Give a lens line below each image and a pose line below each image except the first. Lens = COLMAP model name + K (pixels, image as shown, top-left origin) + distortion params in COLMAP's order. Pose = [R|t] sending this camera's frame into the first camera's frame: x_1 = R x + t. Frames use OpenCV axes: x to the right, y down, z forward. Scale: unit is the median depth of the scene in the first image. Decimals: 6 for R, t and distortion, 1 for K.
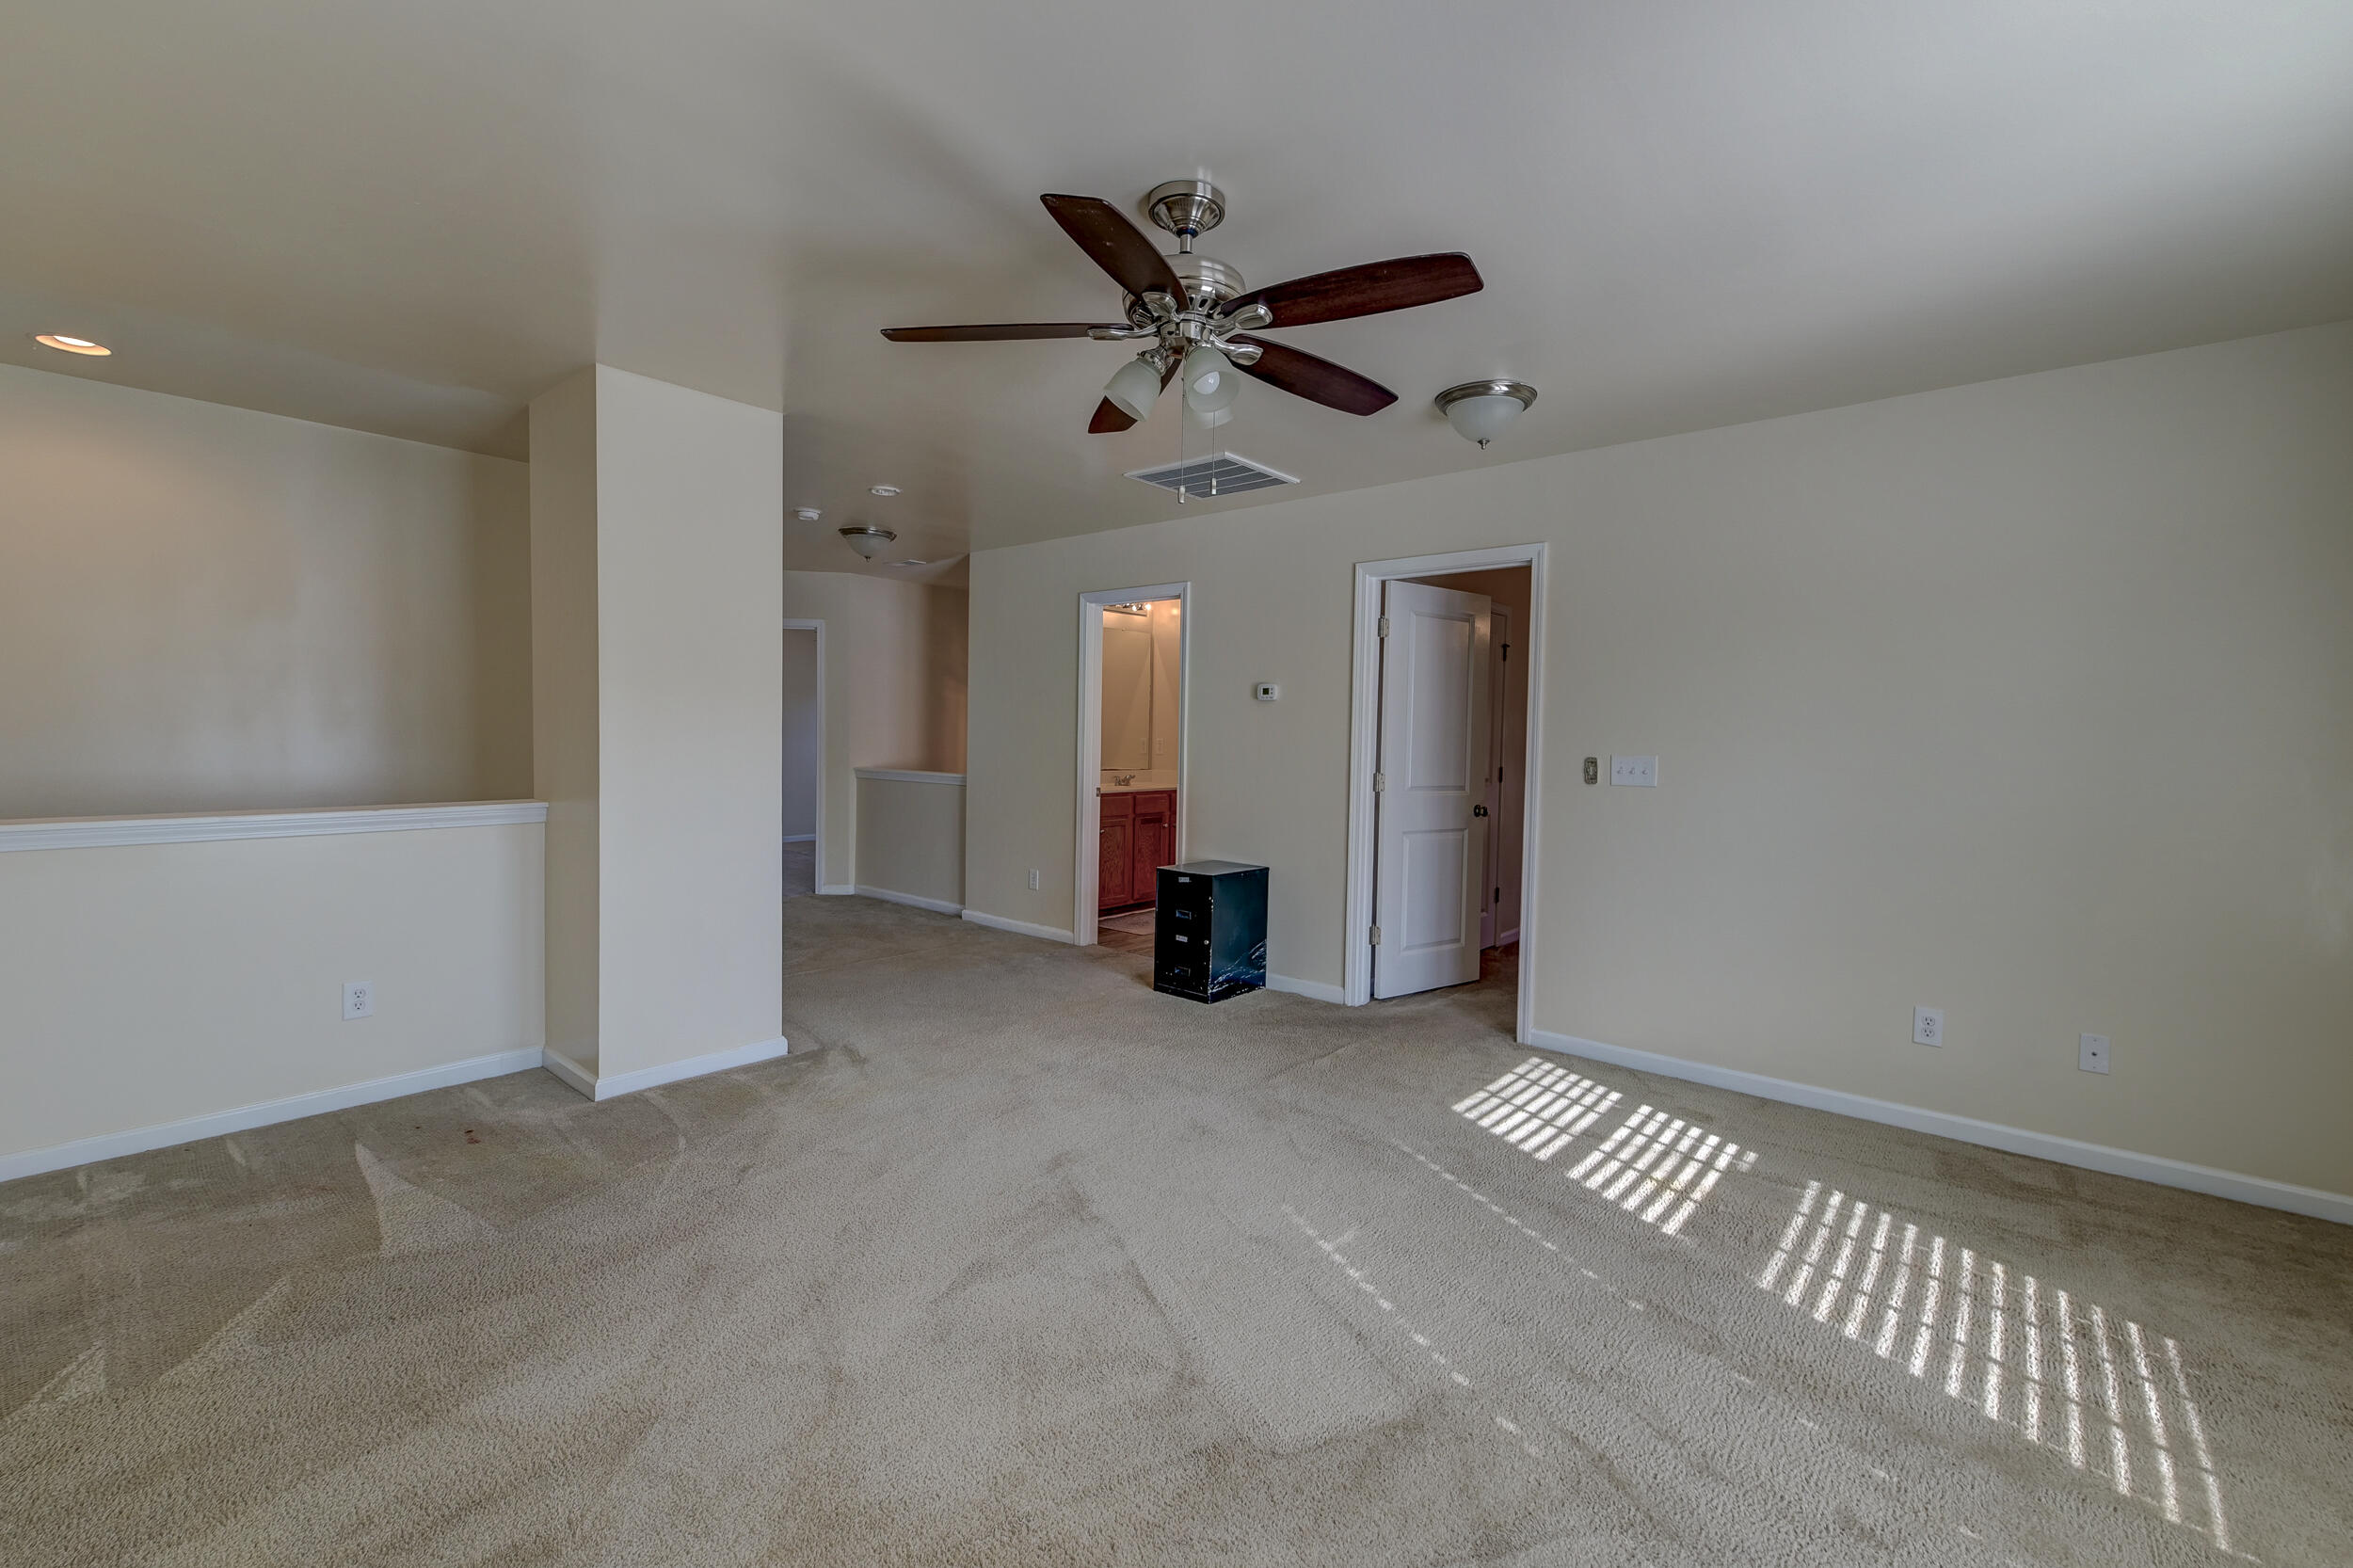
lens RADIAL K [[988.8, 0, 1173.3], [0, 988.8, 800.8], [0, 0, 1]] dist [0.021194, -0.010541]
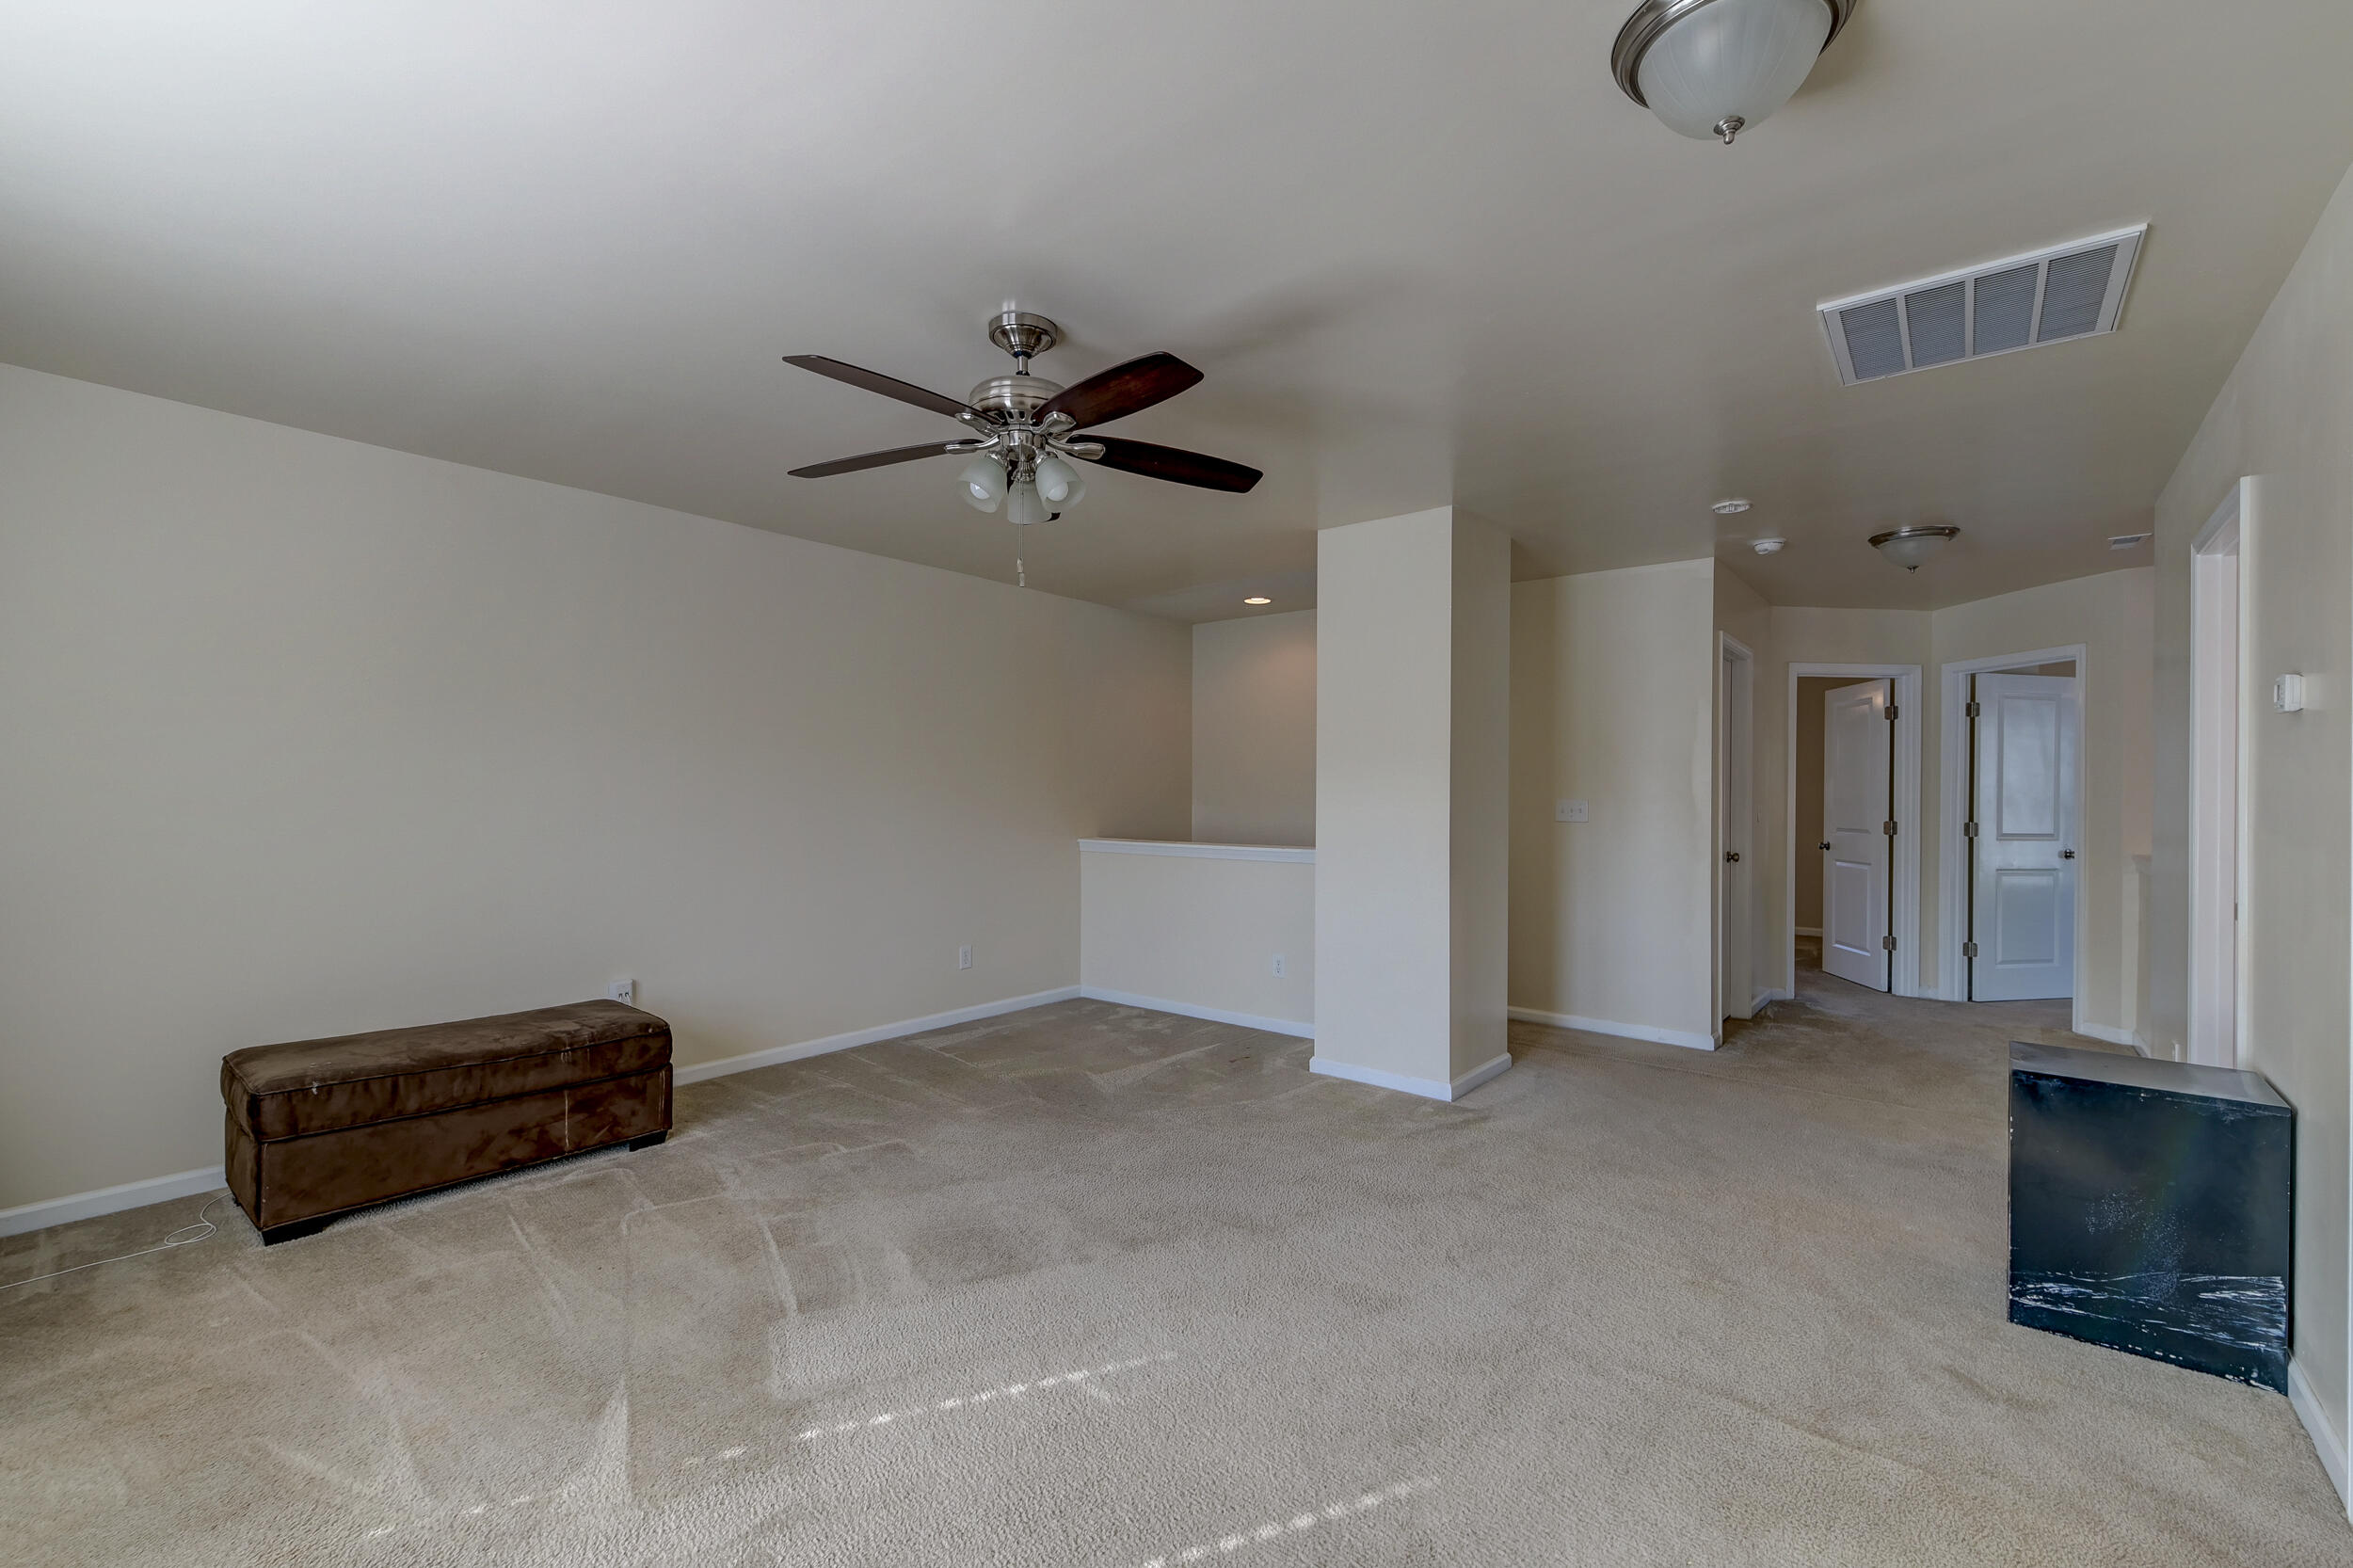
lens RADIAL K [[988.8, 0, 1173.3], [0, 988.8, 800.8], [0, 0, 1]] dist [0.021194, -0.010541]
pose [[0.026418, -0.010128, -0.999600, 0.743736], [-0.071557, 0.997364, -0.011996, -0.032798], [0.997087, 0.071846, 0.025624, 0.744068]]
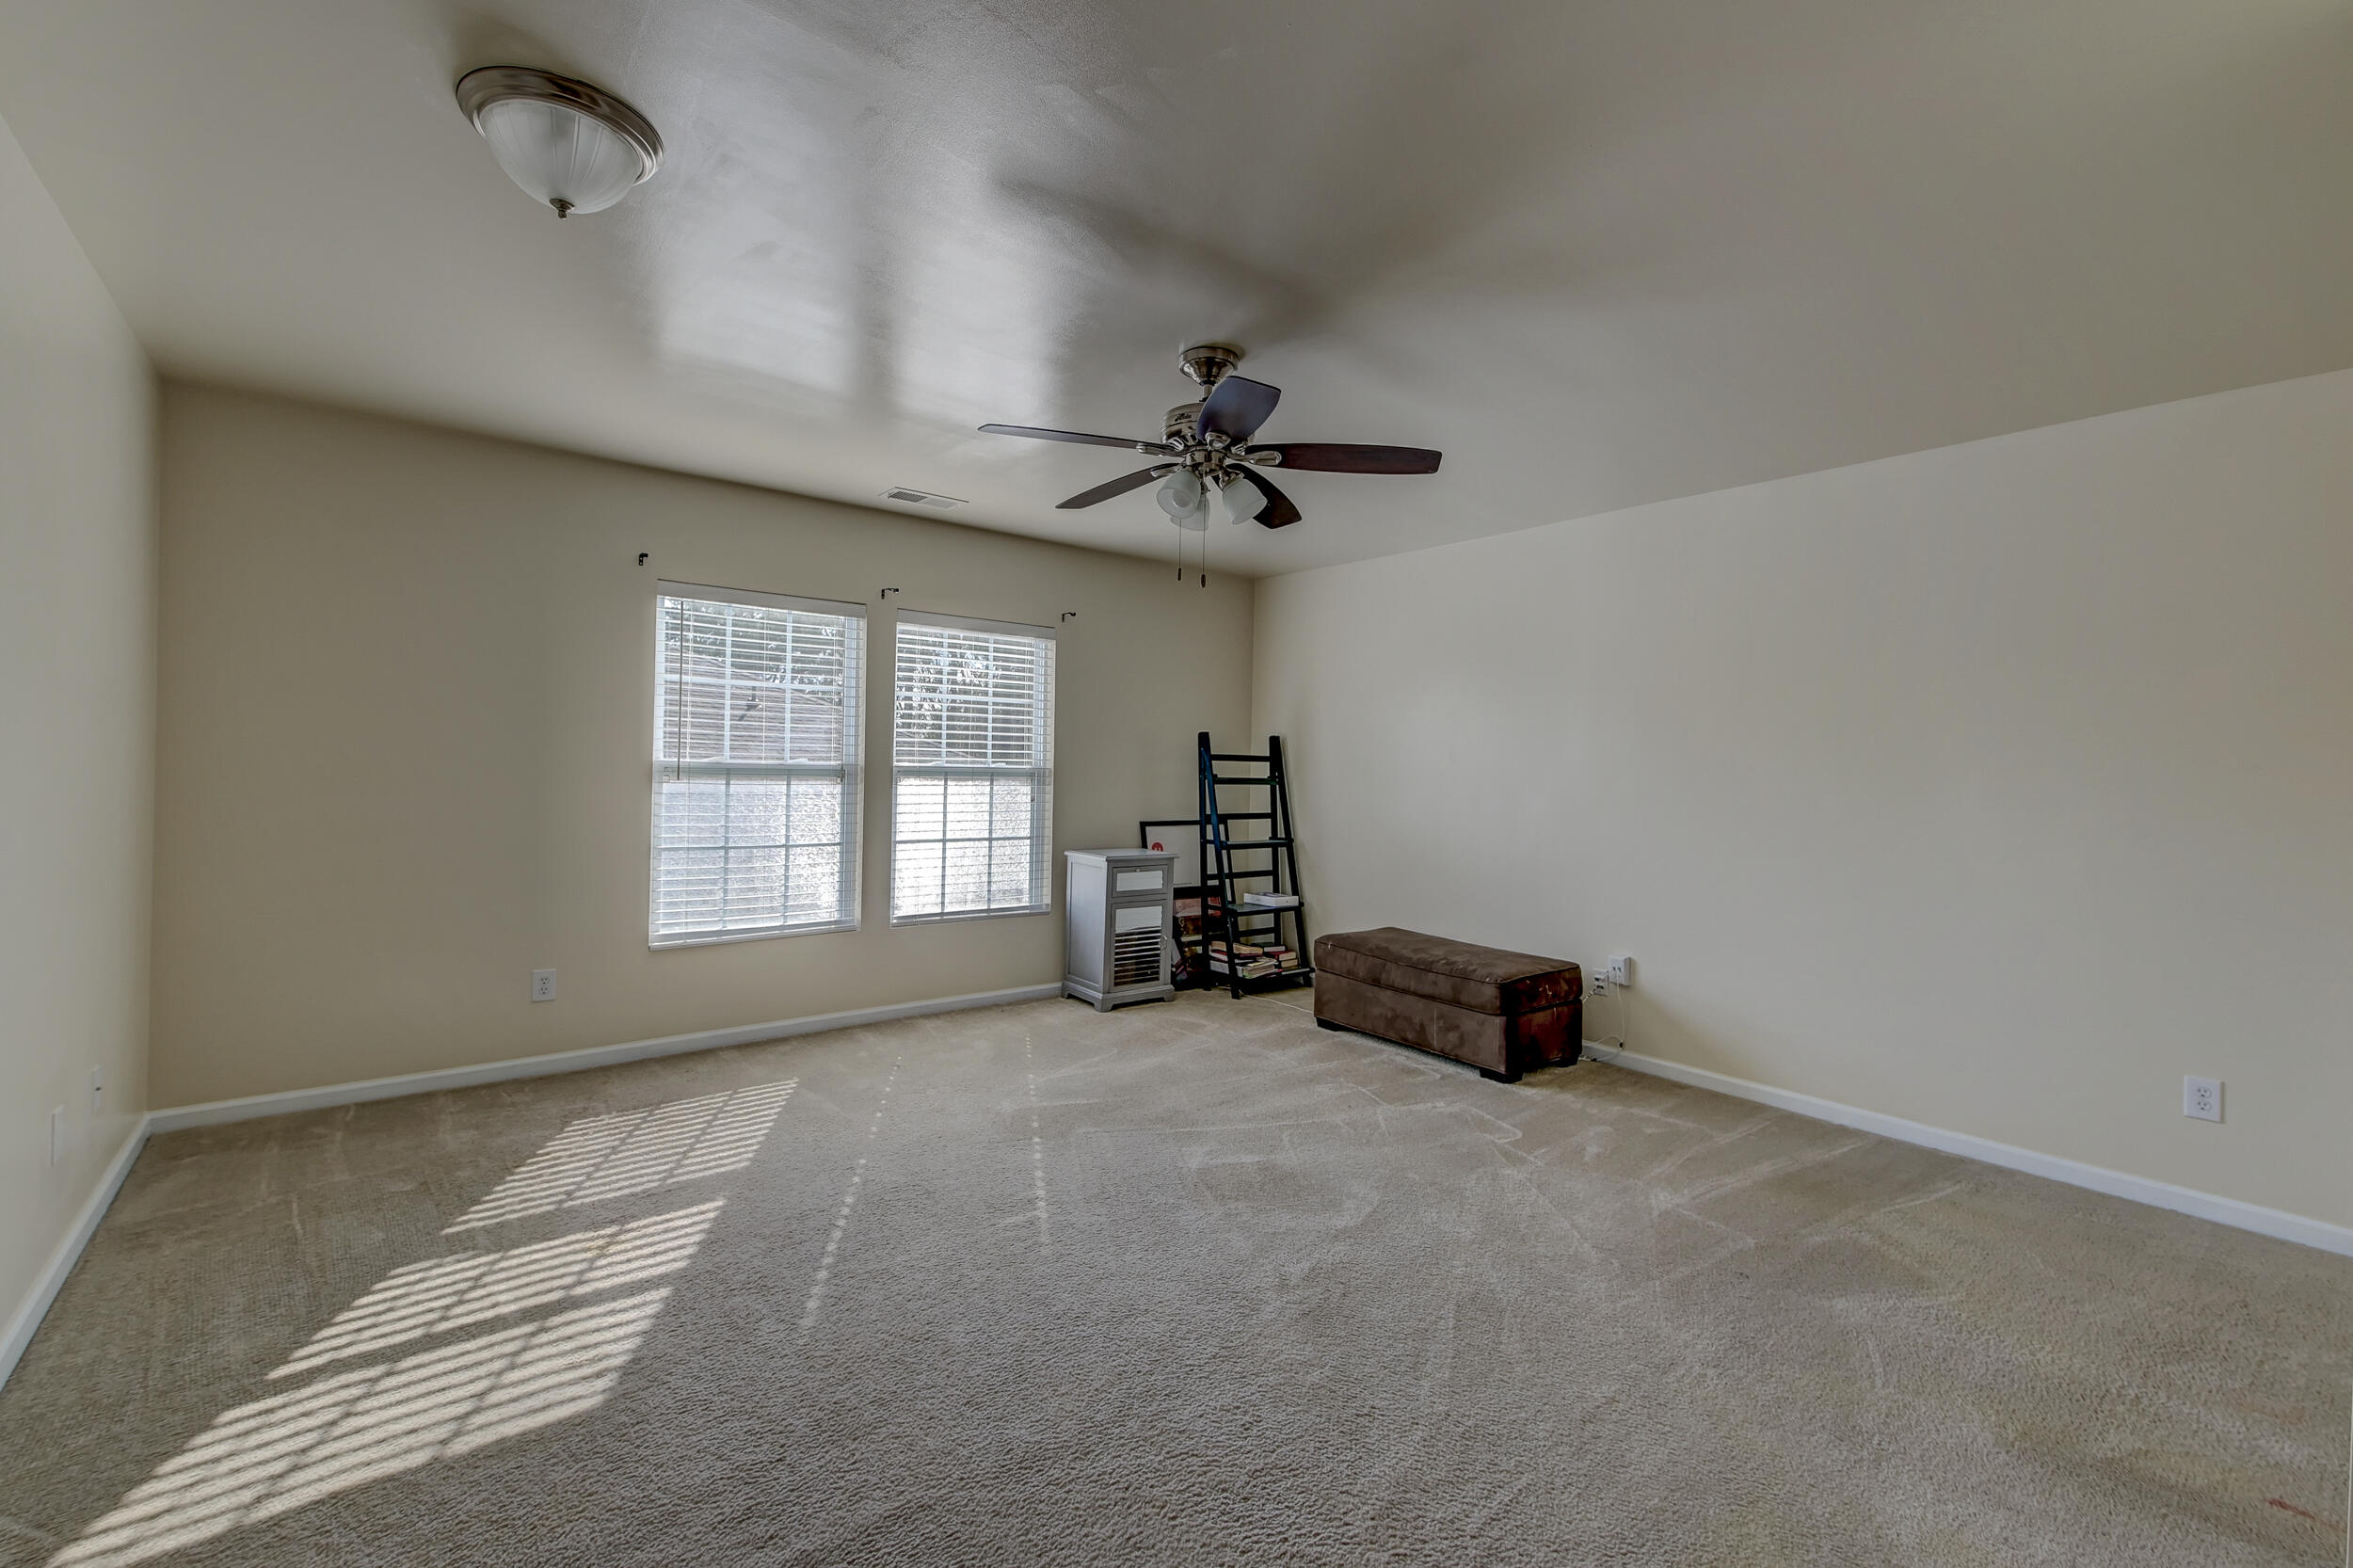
lens RADIAL K [[988.8, 0, 1173.3], [0, 988.8, 800.8], [0, 0, 1]] dist [0.021194, -0.010541]
pose [[-0.981338, -0.047178, 0.186412, -0.132907], [-0.027944, 0.994132, 0.104498, -0.102731], [-0.190248, 0.097339, -0.976899, 1.476844]]
